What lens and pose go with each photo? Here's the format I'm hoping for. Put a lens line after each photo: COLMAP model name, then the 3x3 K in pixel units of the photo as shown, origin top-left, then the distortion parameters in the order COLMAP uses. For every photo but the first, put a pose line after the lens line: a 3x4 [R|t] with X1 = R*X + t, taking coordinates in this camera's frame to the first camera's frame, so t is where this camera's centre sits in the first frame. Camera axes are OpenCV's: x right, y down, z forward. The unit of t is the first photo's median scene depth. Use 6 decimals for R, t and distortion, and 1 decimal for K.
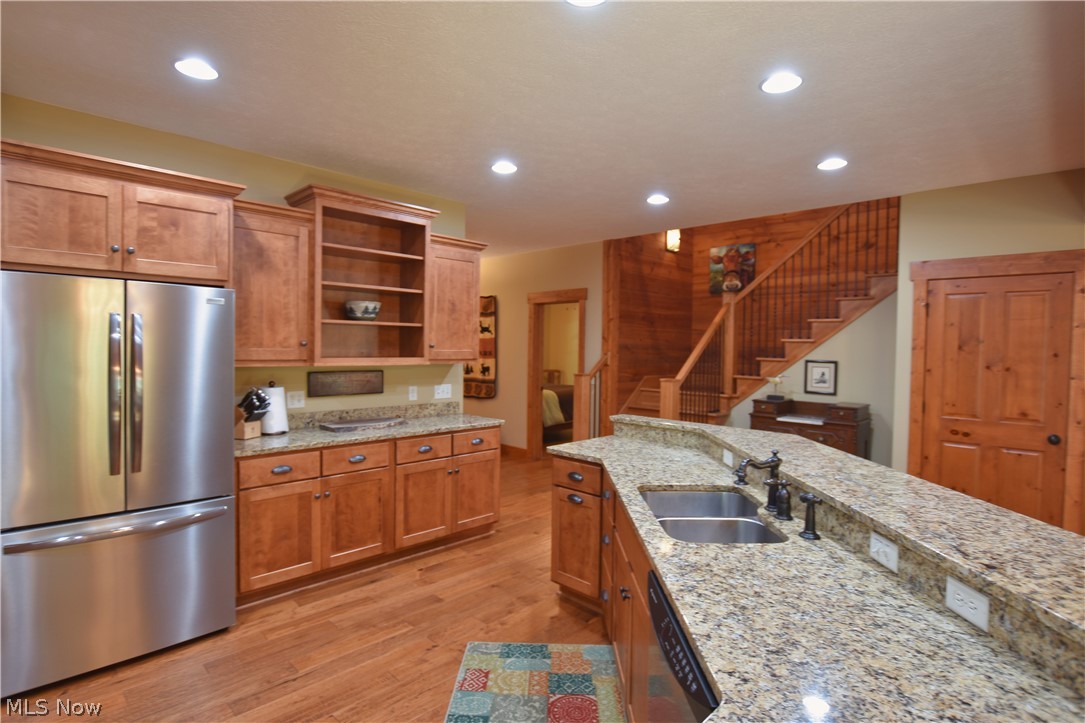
lens RADIAL K [[558.4, 0, 542.1], [0, 558.4, 359.6], [0, 0, 1]] dist [0.000004, 0.000000]
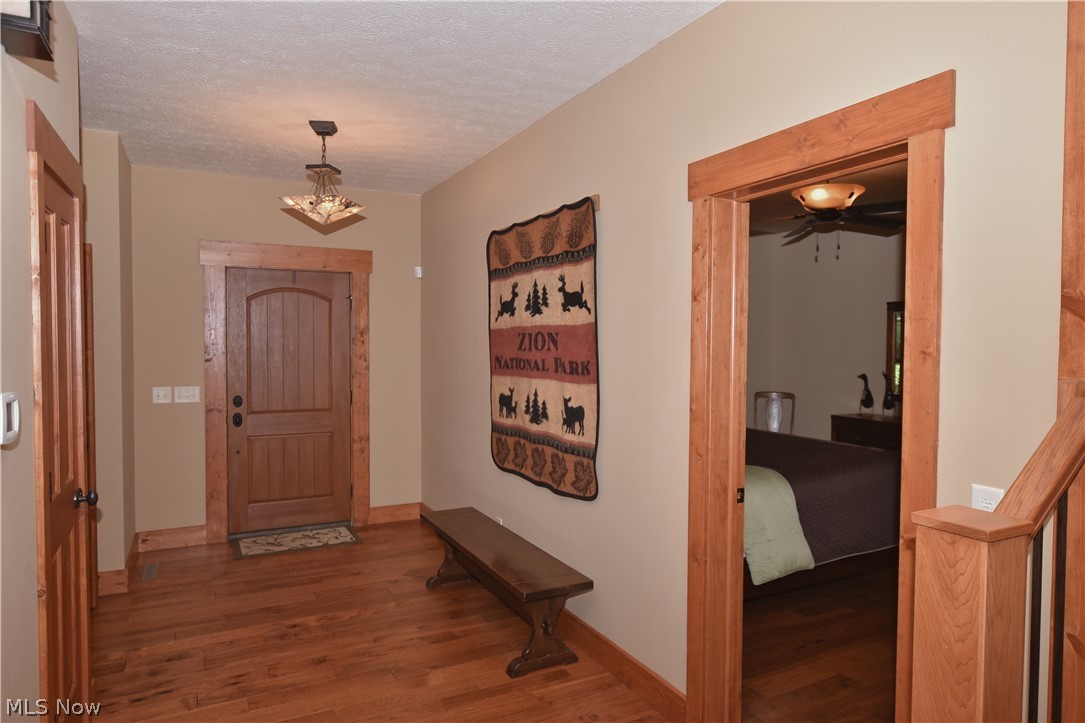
lens RADIAL K [[668.5, 0, 547.1], [0, 668.5, 362.0], [0, 0, 1]] dist [-0.006481, -0.000394]
pose [[0.951023, 0.004048, -0.309093, 0.010933], [-0.001835, 0.999971, 0.007451, -0.018335], [0.309114, -0.006519, 0.951003, 0.601286]]
